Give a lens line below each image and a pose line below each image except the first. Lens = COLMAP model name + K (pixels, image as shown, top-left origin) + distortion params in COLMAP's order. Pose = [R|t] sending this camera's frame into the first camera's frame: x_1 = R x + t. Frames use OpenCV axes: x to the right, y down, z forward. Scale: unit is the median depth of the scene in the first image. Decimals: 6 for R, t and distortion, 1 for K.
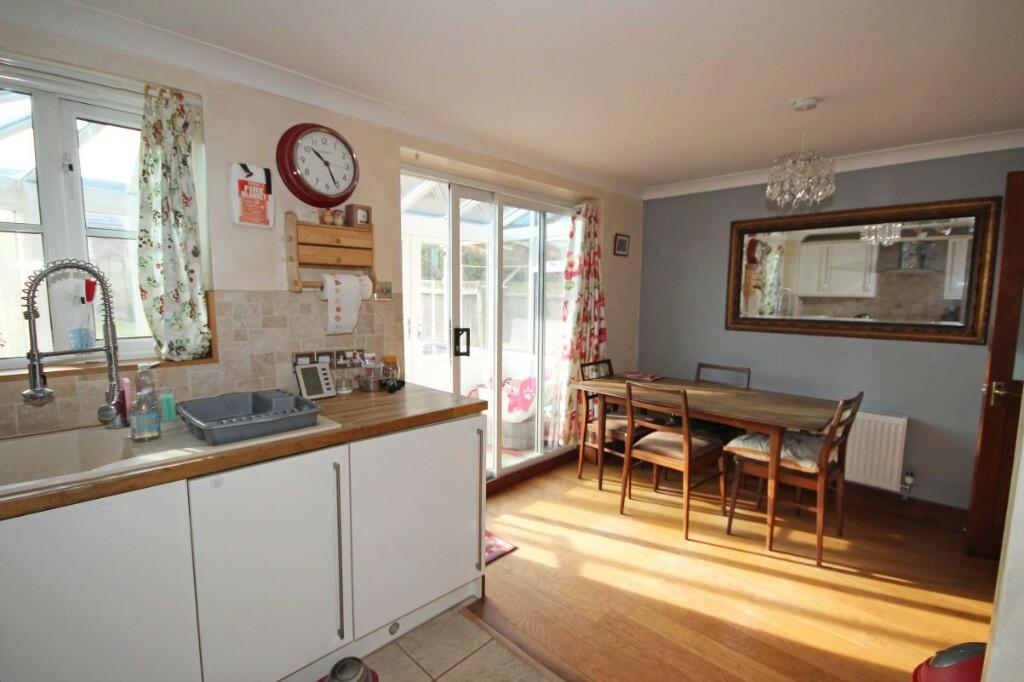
lens RADIAL K [[477.9, 0, 512.7], [0, 477.9, 343.9], [0, 0, 1]] dist [-0.000979, -0.000589]
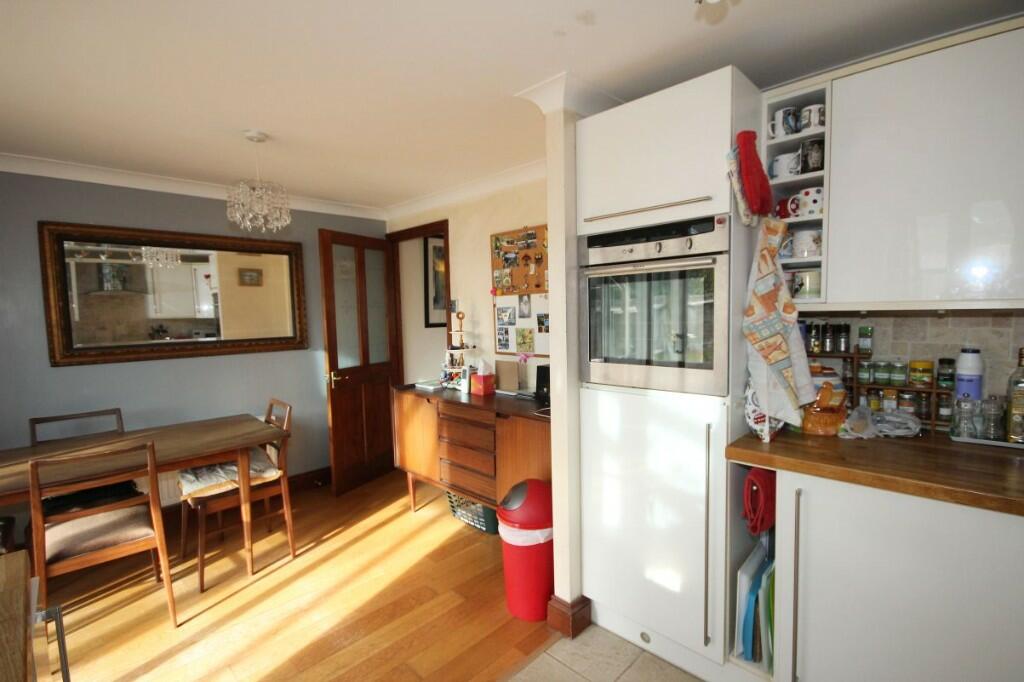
lens RADIAL K [[477.9, 0, 513.3], [0, 477.9, 343.3], [0, 0, 1]] dist [-0.000979, -0.000589]
pose [[-0.004592, -0.079250, 0.996844, -0.393634], [0.126367, 0.988817, 0.079193, -0.046761], [-0.991973, 0.126332, 0.005474, 0.391512]]
